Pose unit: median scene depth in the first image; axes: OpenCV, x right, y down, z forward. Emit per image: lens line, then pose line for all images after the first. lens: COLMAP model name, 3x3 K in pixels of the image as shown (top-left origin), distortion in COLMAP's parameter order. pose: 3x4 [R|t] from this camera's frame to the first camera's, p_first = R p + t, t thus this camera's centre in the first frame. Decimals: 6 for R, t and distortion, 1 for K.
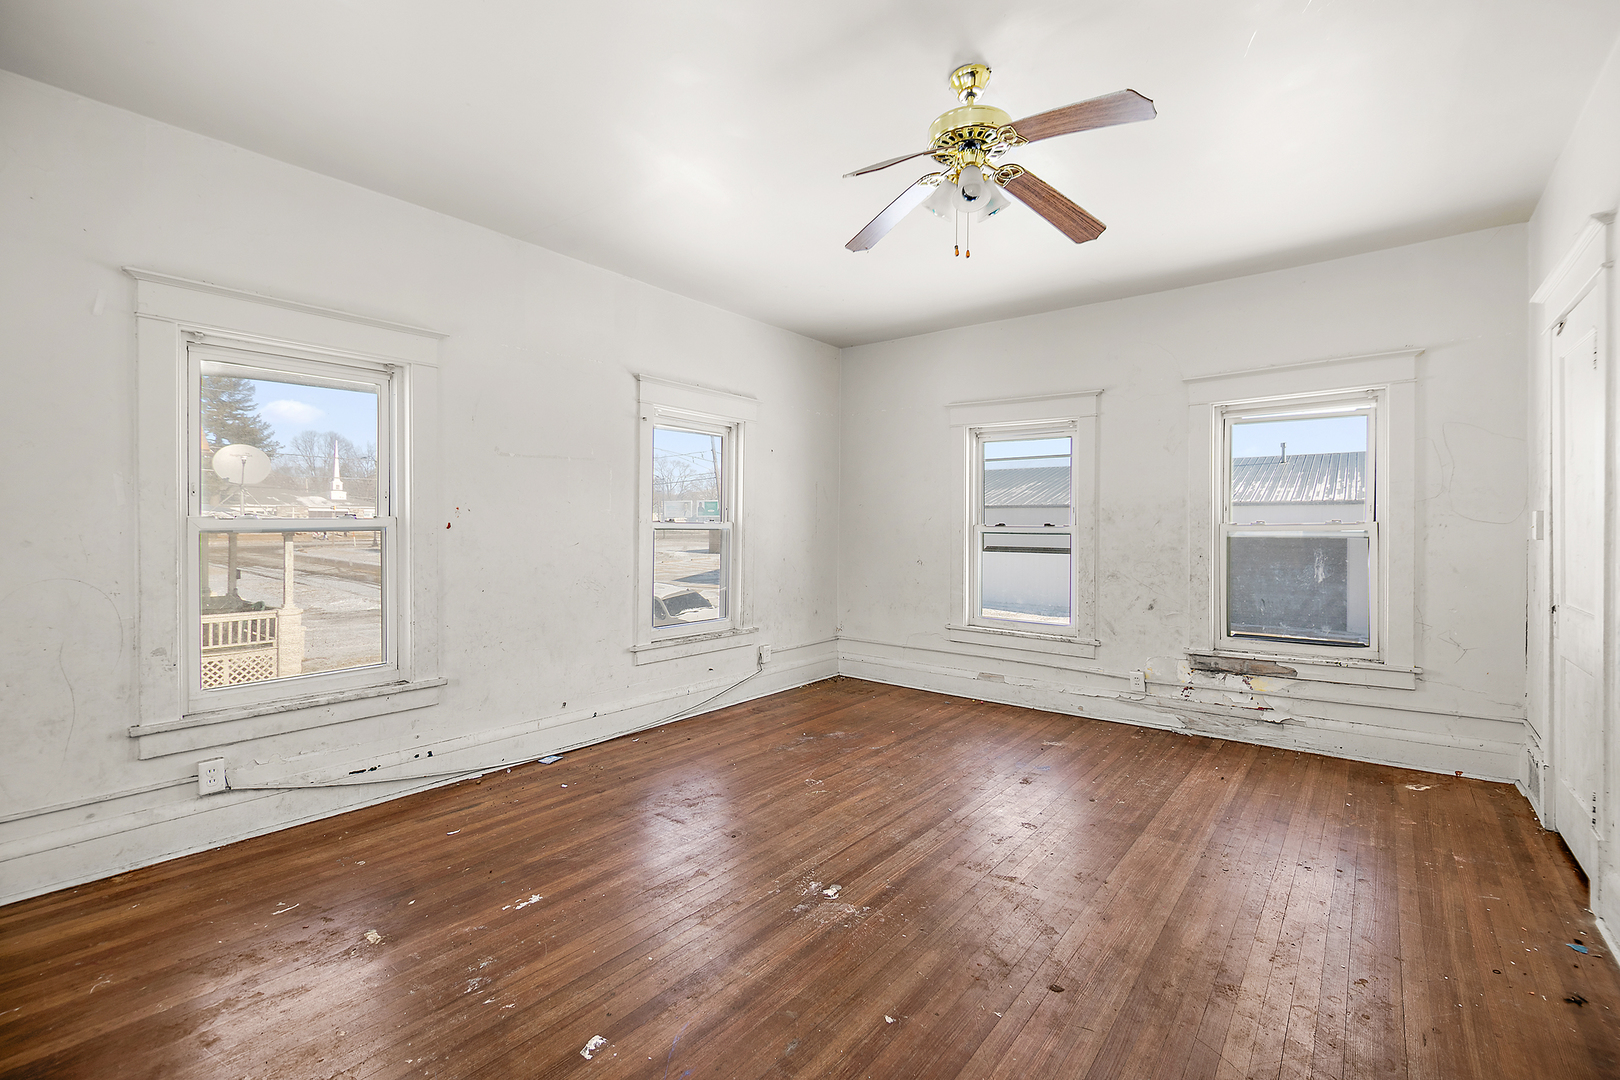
lens RADIAL K [[724.1, 0, 811.9], [0, 724.1, 525.0], [0, 0, 1]] dist [-0.008430, -0.000474]
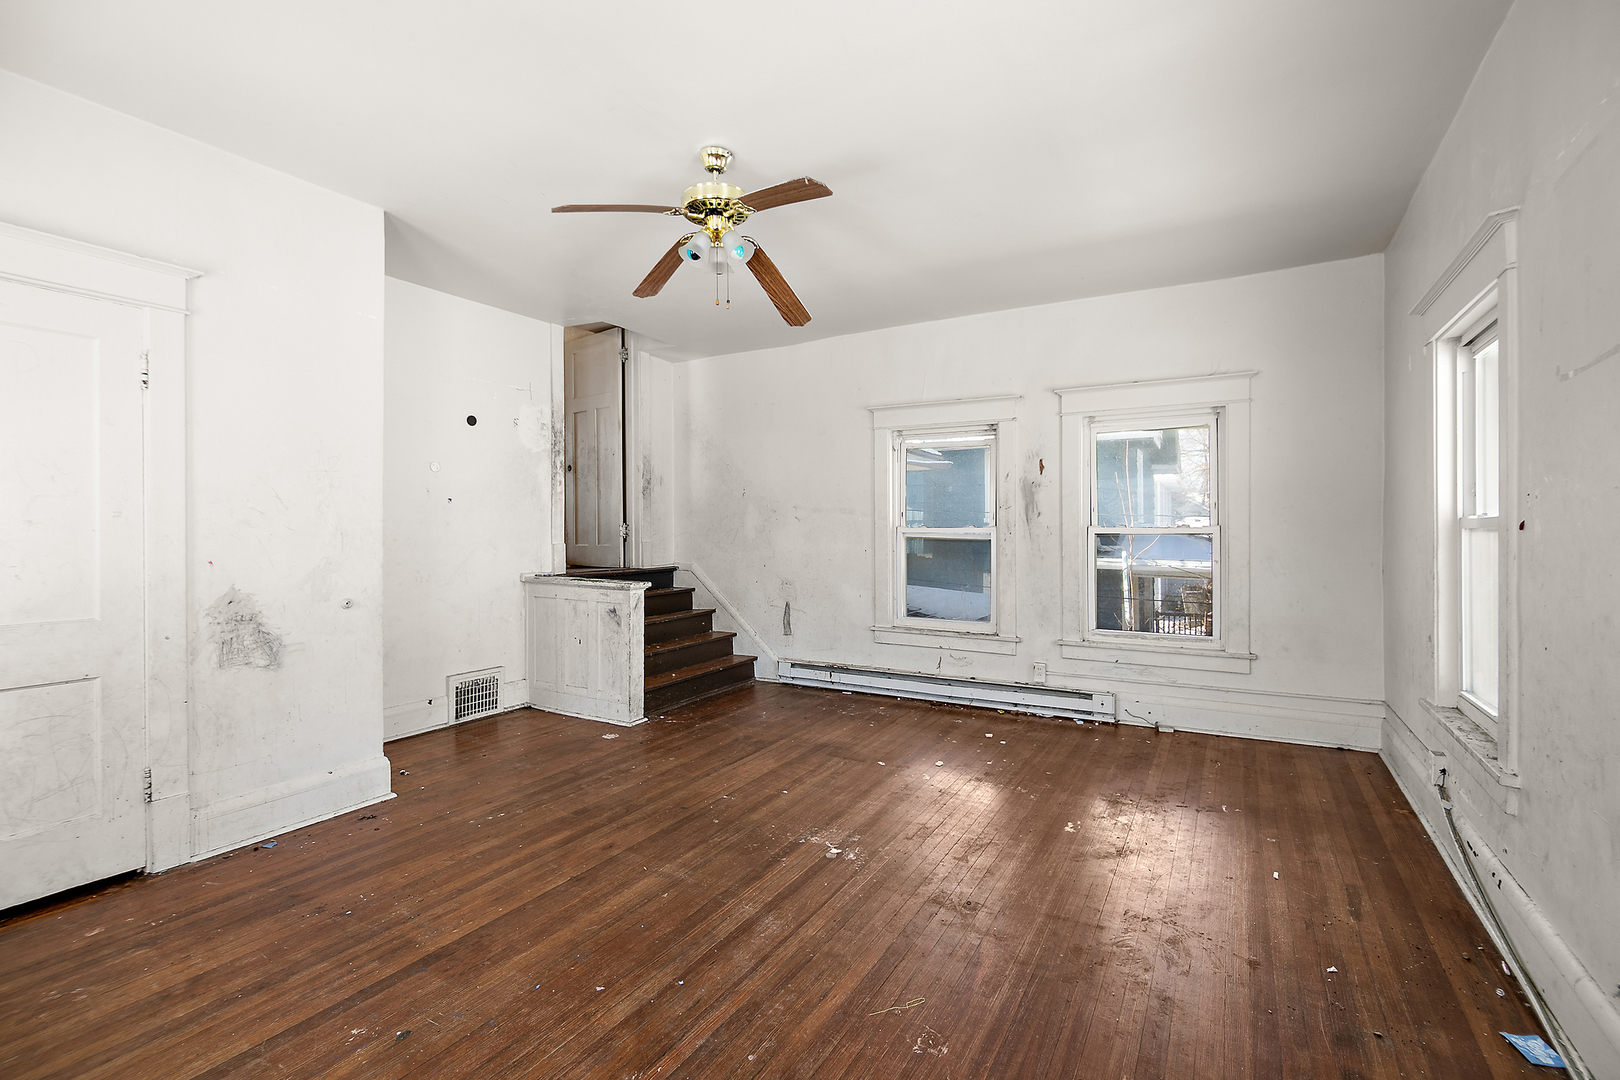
lens RADIAL K [[724.1, 0, 811.9], [0, 724.1, 525.0], [0, 0, 1]] dist [-0.008430, -0.000474]
pose [[-0.991339, 0.002819, -0.131298, 0.200491], [0.003826, 0.999965, -0.007412, 0.005018], [0.131272, -0.007850, -0.991315, 2.041138]]
